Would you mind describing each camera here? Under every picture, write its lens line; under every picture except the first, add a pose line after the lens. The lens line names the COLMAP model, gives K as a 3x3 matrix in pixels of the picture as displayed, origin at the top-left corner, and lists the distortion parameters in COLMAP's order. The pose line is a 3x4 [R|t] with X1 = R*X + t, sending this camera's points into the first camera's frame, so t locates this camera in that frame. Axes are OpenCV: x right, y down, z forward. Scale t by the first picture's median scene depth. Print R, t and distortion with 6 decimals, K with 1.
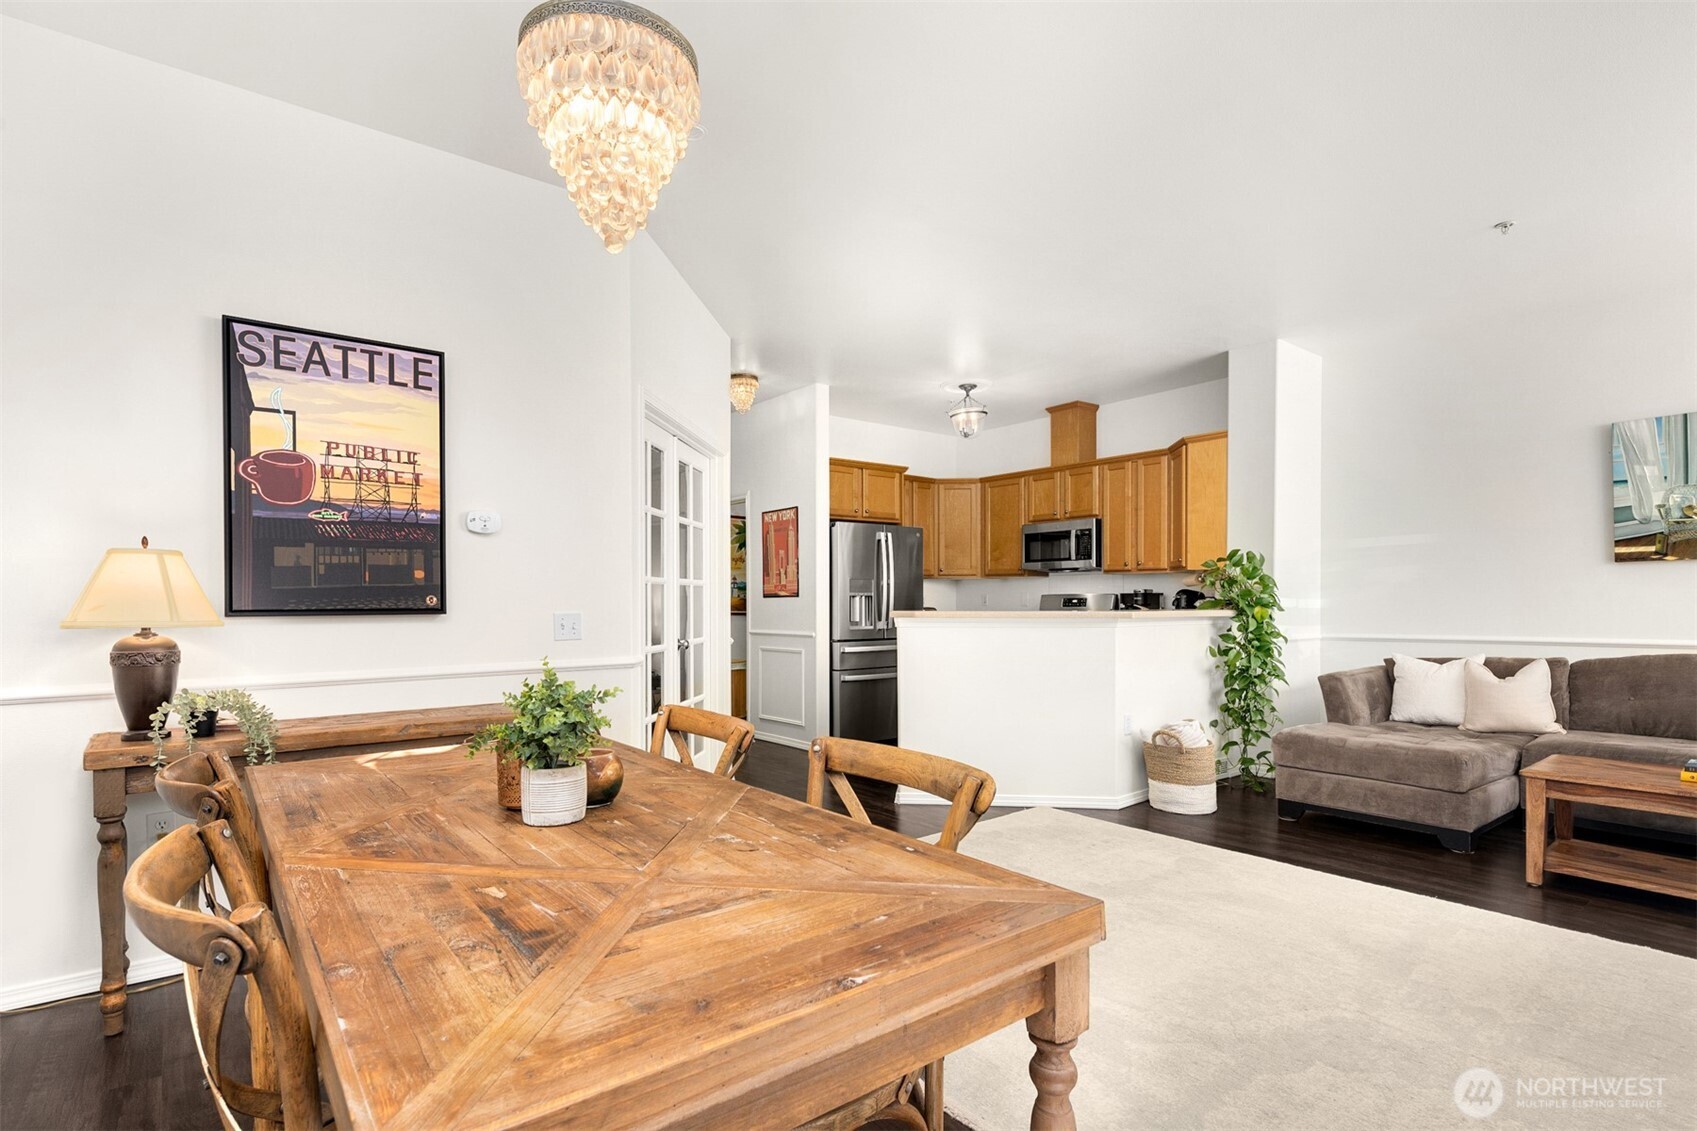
lens RADIAL K [[828.3, 0, 843.3], [0, 828.3, 610.6], [0, 0, 1]] dist [0.003113, -0.002666]
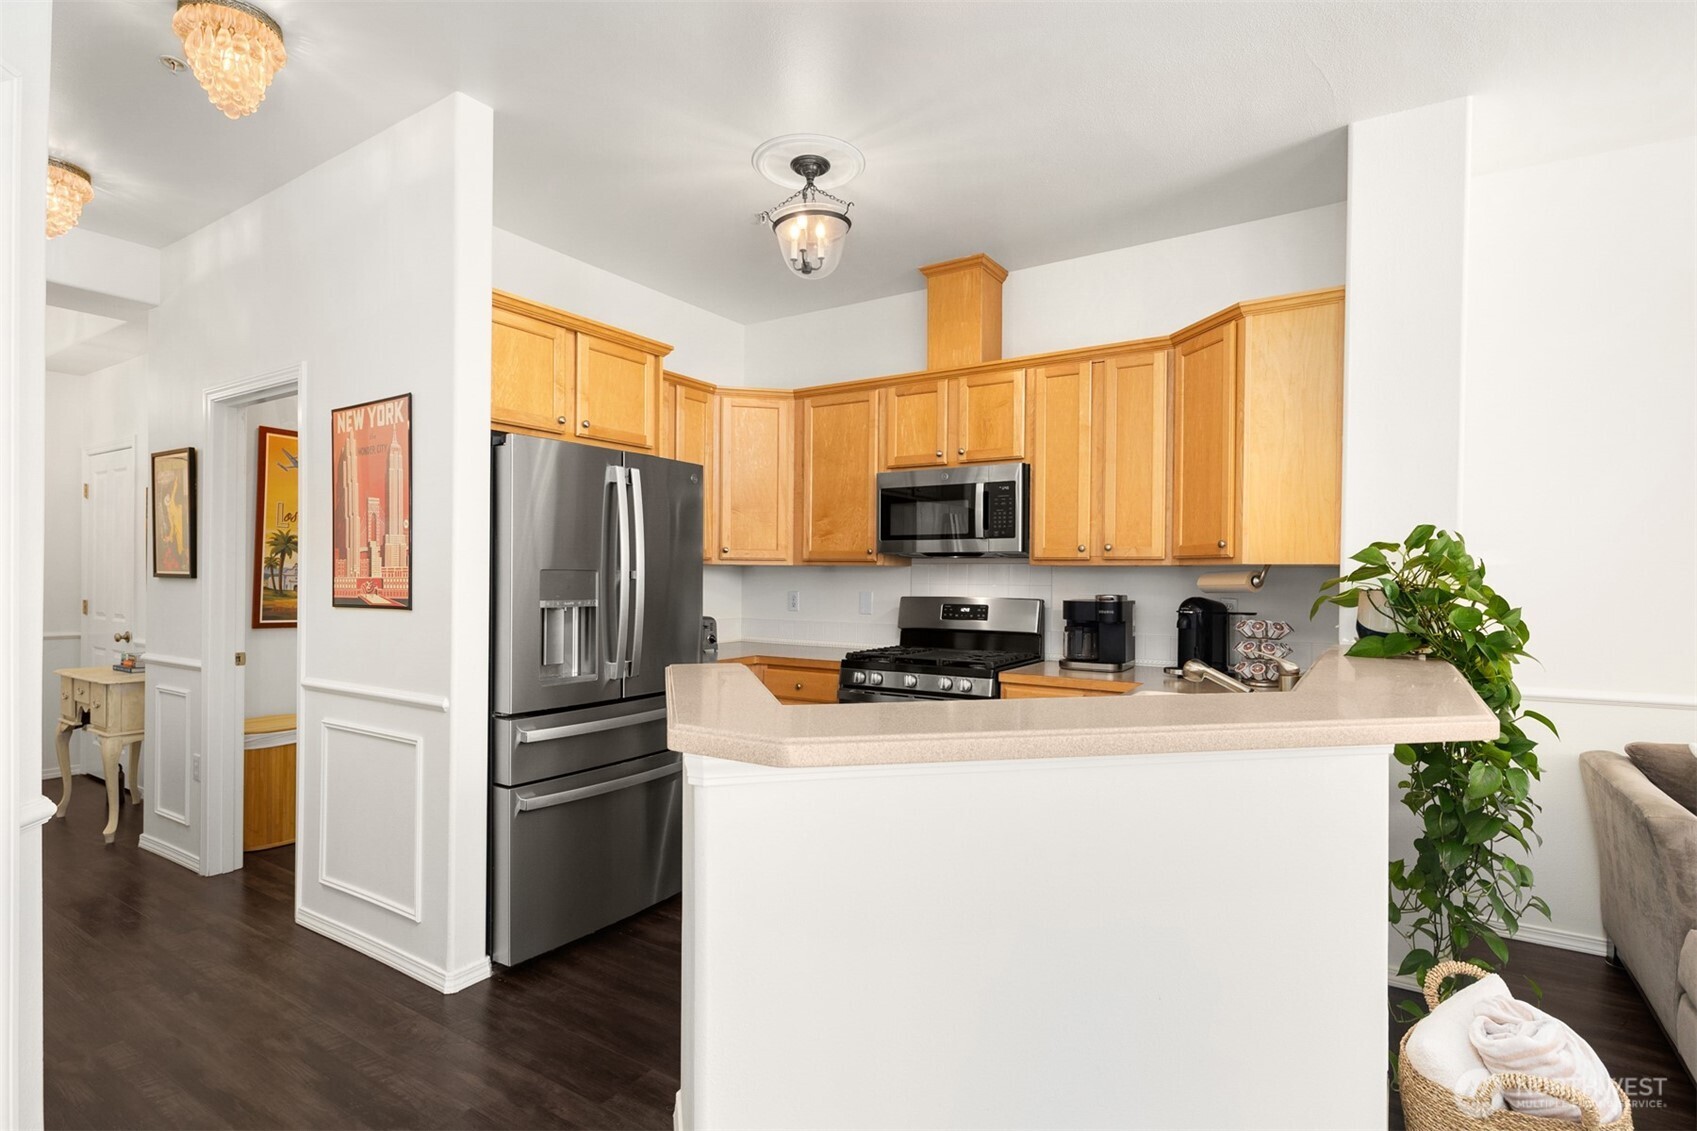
lens RADIAL K [[828.3, 0, 847.7], [0, 828.3, 572.5], [0, 0, 1]] dist [0.003113, -0.002666]
pose [[0.945048, 0.010820, 0.326753, 0.016932], [-0.006339, 0.999871, -0.014775, -0.030053], [-0.326871, 0.011891, 0.944994, 0.518612]]
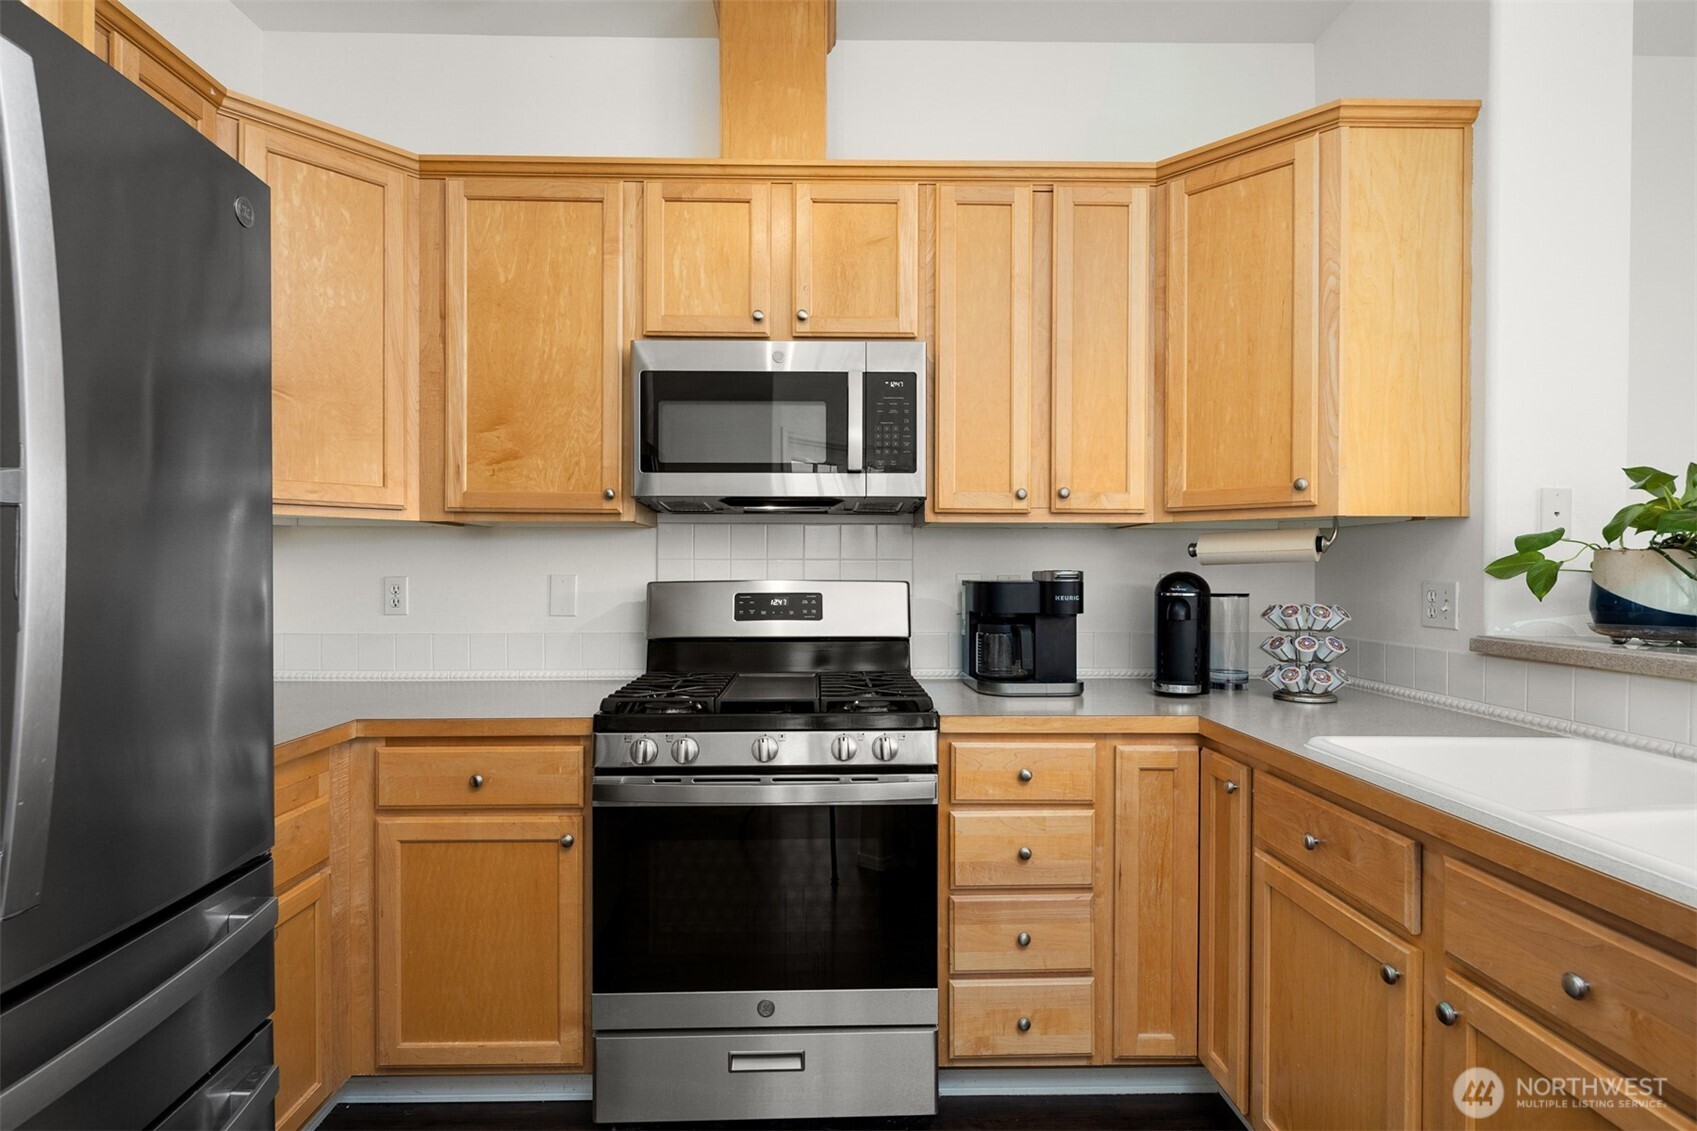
lens RADIAL K [[828.3, 0, 841.0], [0, 828.3, 572.8], [0, 0, 1]] dist [0.003113, -0.002666]
pose [[0.603094, 0.001141, 0.797669, 0.034053], [0.006196, 0.999962, -0.006115, -0.022301], [-0.797646, 0.008630, 0.603065, 0.832984]]
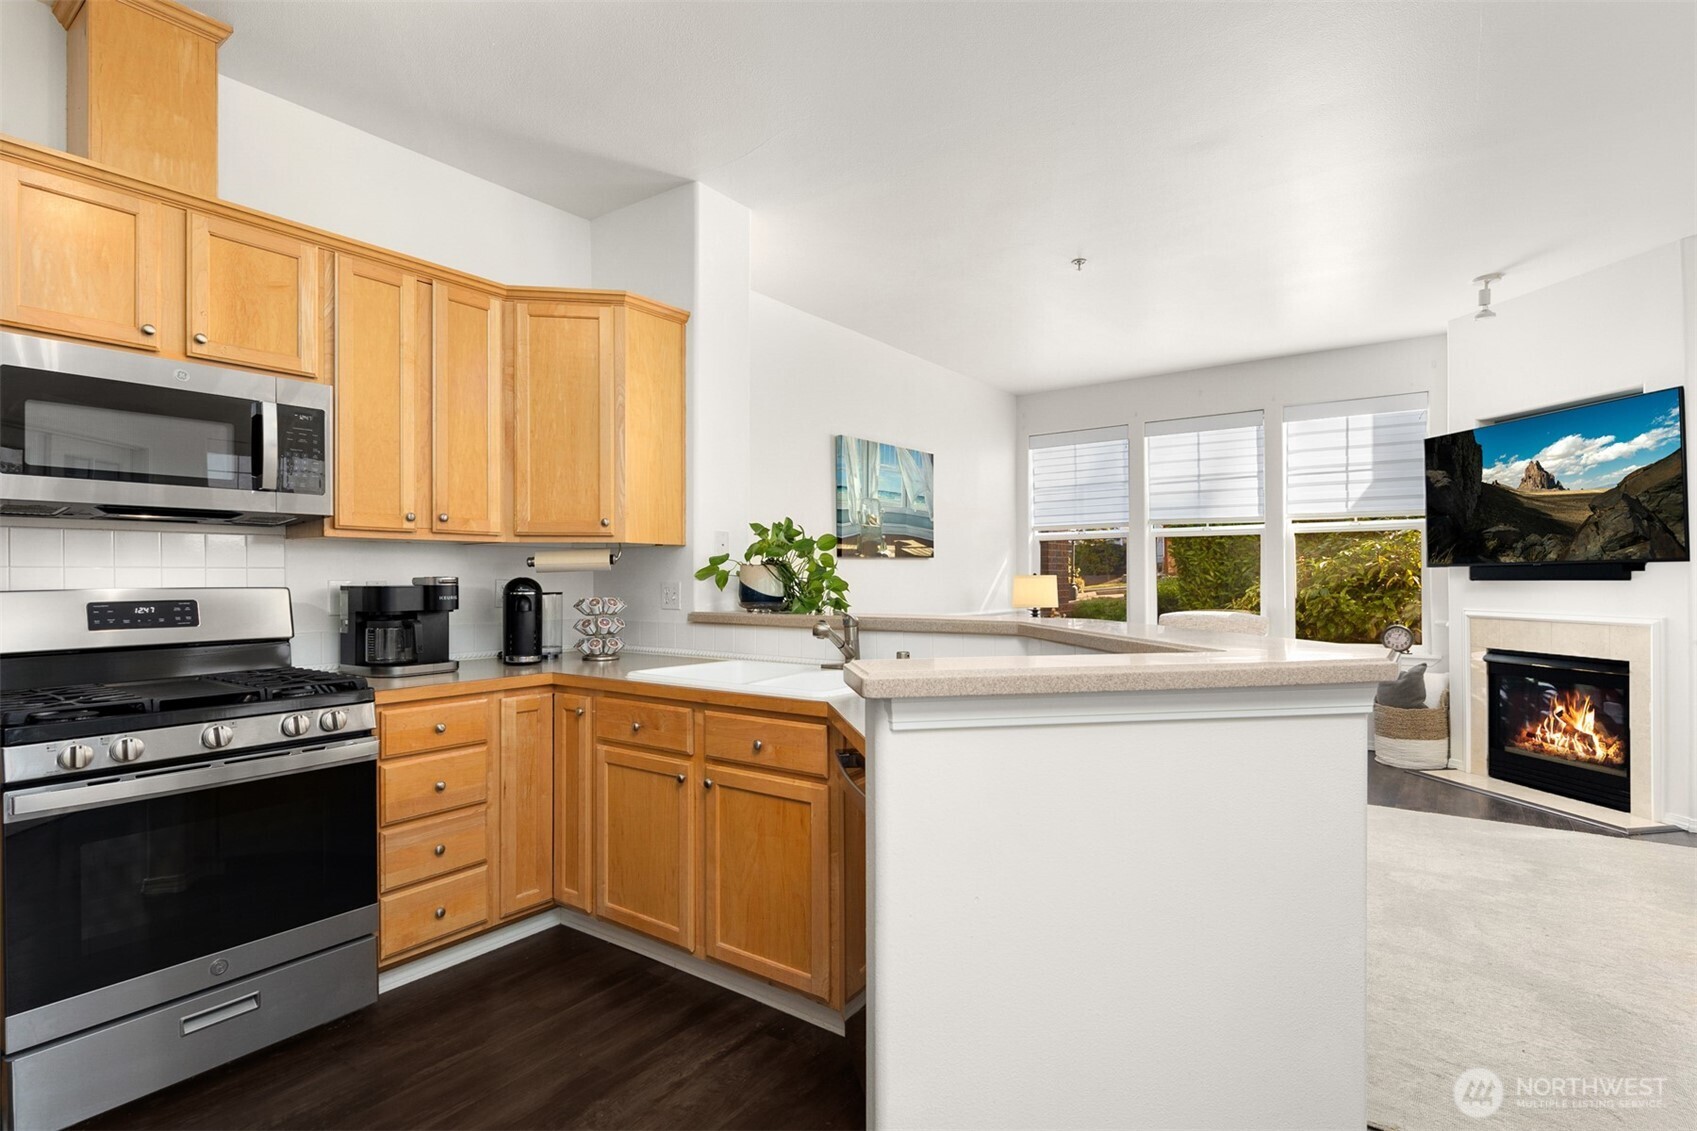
lens RADIAL K [[828.3, 0, 840.4], [0, 828.3, 574.2], [0, 0, 1]] dist [0.003113, -0.002666]
pose [[-0.263568, 0.007054, 0.964615, -0.116732], [0.017253, 0.999848, -0.002597, -0.021460], [-0.964487, 0.015958, -0.263649, 0.874368]]
